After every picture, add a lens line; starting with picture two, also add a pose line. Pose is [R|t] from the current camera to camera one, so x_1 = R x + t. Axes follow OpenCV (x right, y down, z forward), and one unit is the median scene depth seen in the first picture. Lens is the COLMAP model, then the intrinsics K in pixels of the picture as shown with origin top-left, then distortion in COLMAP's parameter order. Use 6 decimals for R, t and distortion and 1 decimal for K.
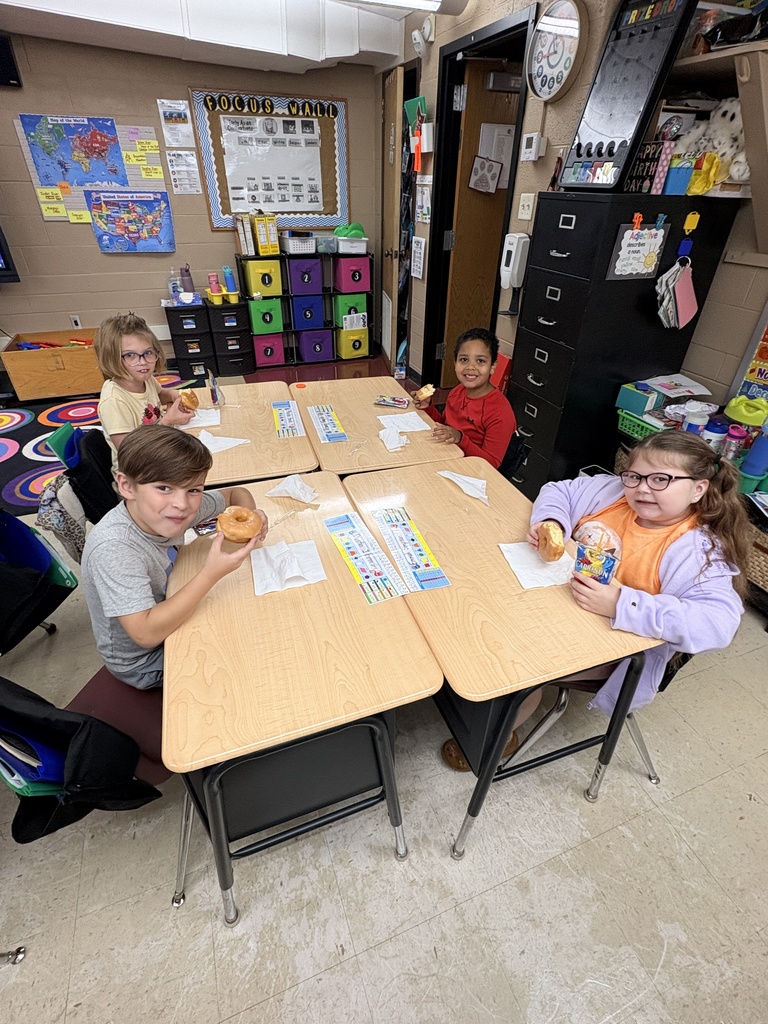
lens RADIAL K [[493.0, 0, 384.0], [0, 493.0, 512.0], [0, 0, 1]] dist [0.000786, -0.000196]
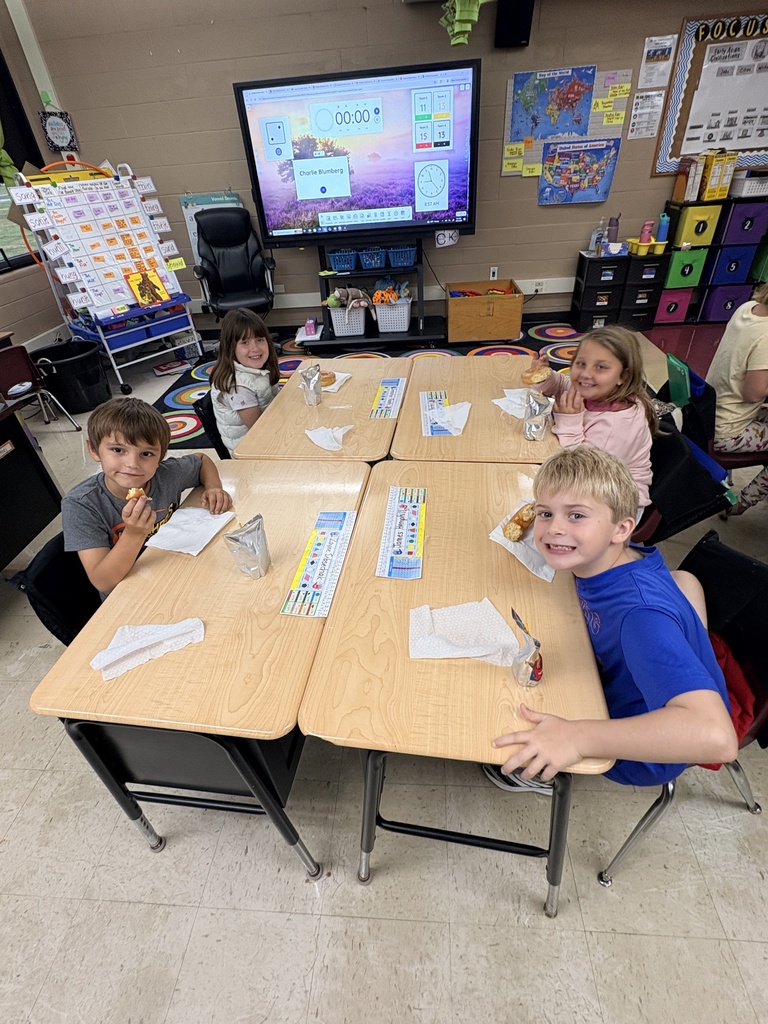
lens RADIAL K [[493.0, 0, 384.0], [0, 493.0, 512.0], [0, 0, 1]] dist [0.000786, -0.000196]
pose [[0.903986, 0.190736, -0.382661, -0.347859], [-0.167560, 0.981432, 0.093351, 0.076042], [0.393361, -0.020269, 0.919161, -0.113791]]
